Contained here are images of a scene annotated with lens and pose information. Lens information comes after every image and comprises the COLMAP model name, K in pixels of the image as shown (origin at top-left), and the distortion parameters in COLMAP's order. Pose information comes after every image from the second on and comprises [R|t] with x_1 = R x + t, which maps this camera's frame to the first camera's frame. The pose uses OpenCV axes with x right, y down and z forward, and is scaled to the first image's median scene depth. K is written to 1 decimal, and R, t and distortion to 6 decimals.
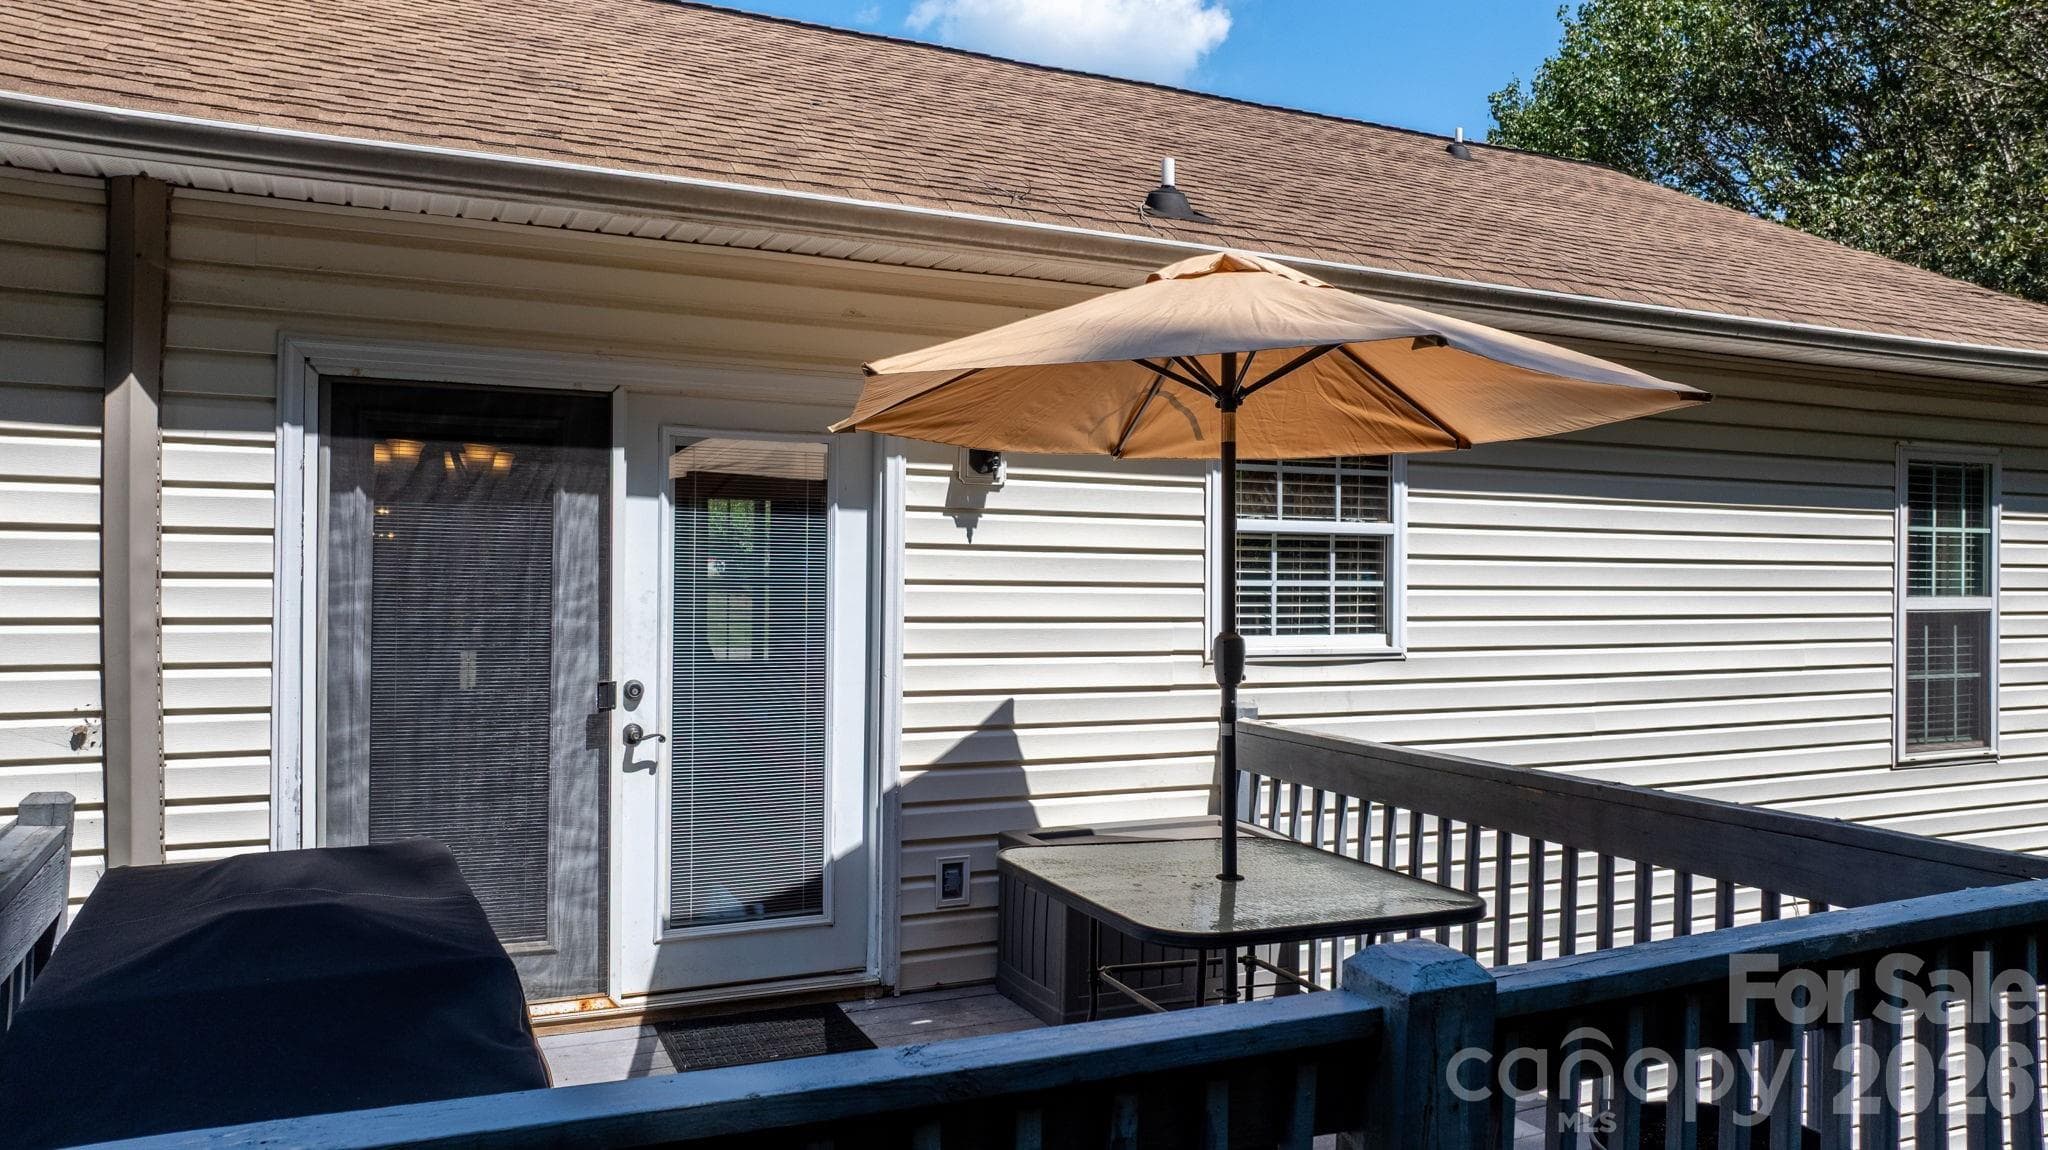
lens RADIAL K [[1431.8, 0, 1023.3], [0, 1431.8, 569.5], [0, 0, 1]] dist [-0.022898, 0.007869]
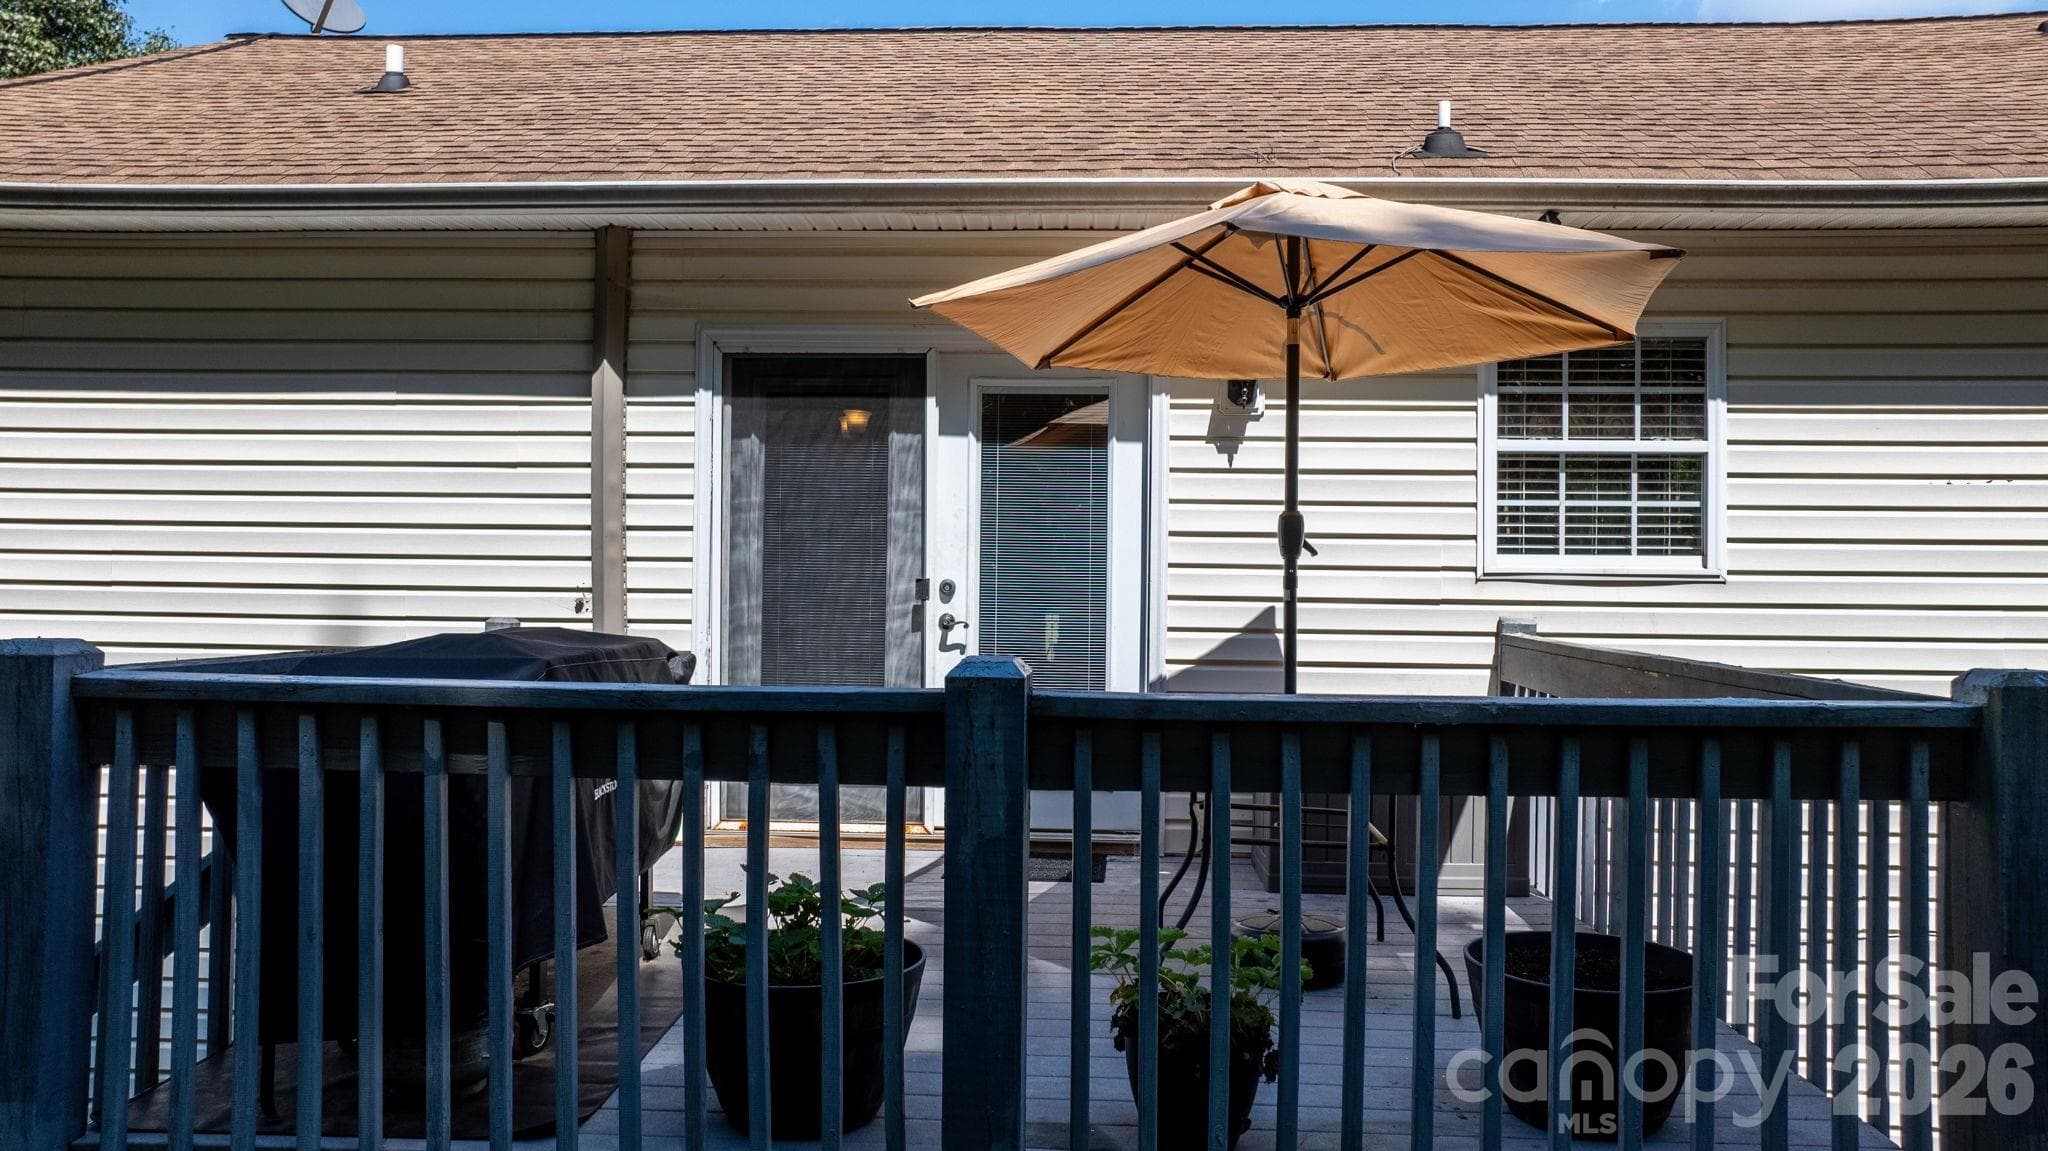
lens RADIAL K [[1431.8, 0, 1027.2], [0, 1431.8, 578.8], [0, 0, 1]] dist [-0.022898, 0.007869]
pose [[0.880677, 0.000030, -0.473717, 0.390315], [0.000564, 0.999999, 0.001111, 0.074997], [0.473717, -0.001245, 0.880677, -0.086972]]
